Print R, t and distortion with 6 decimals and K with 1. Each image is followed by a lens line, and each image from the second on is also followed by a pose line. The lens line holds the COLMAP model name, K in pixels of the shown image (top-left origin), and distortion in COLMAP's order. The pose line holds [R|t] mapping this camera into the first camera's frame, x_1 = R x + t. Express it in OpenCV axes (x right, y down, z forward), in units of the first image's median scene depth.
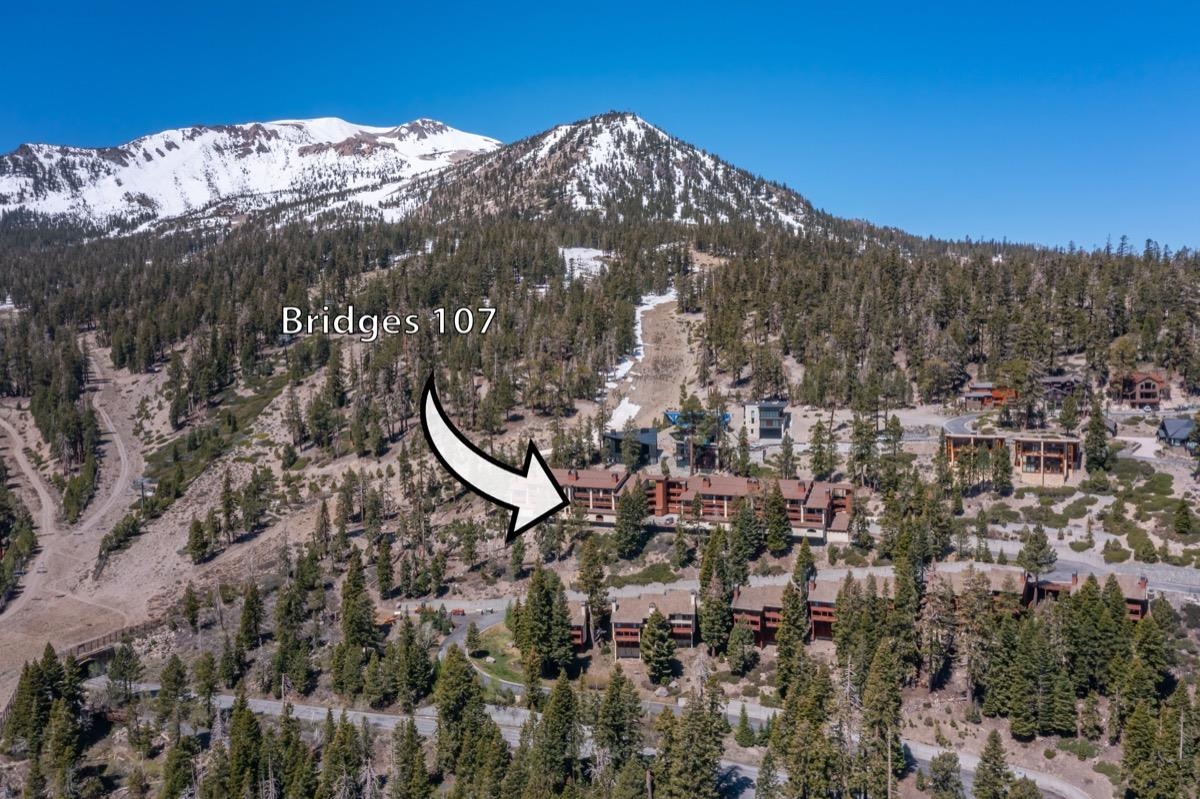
lens RADIAL K [[958.4, 0, 604.2], [0, 958.4, 399.2], [0, 0, 1]] dist [0.062776, -0.010445]
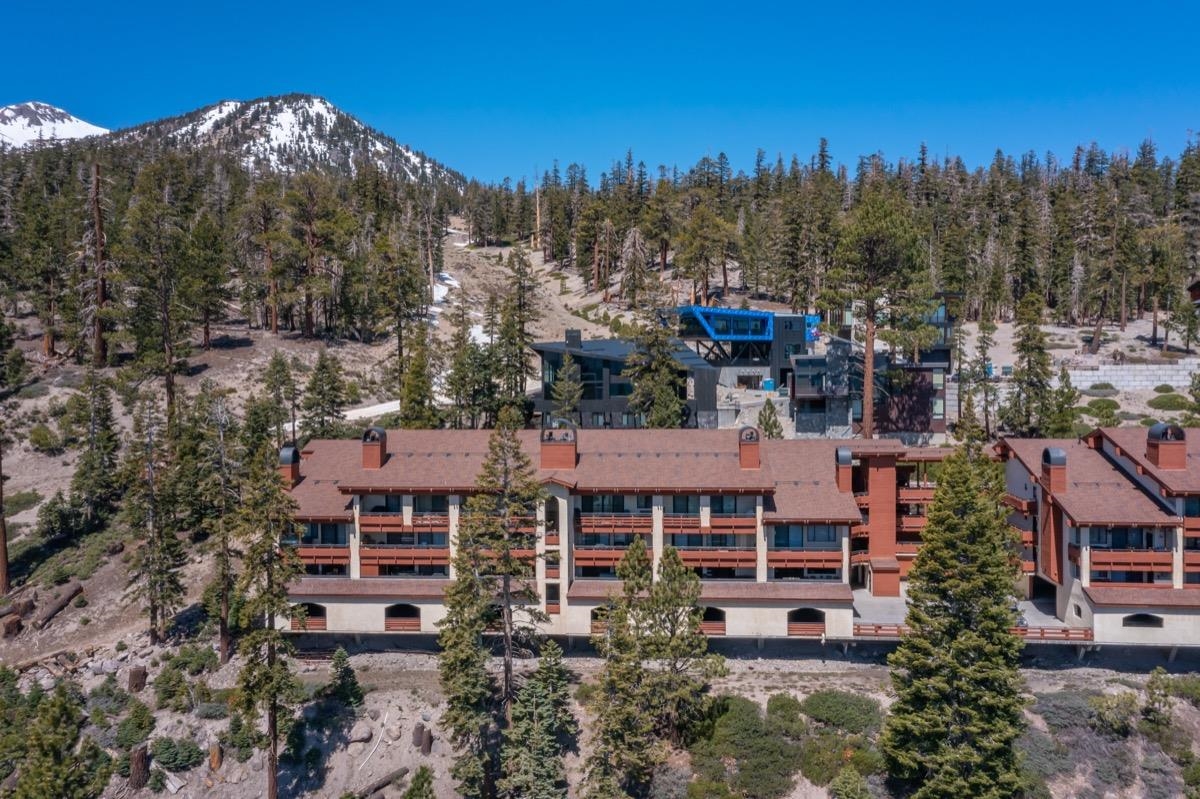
lens RADIAL K [[958.4, 0, 603.8], [0, 958.4, 395.2], [0, 0, 1]] dist [0.062776, -0.010445]
pose [[0.943600, 0.001347, 0.331085, -0.018212], [0.016156, 0.998613, -0.050106, 0.014130], [-0.330694, 0.052629, 0.942270, 0.137095]]
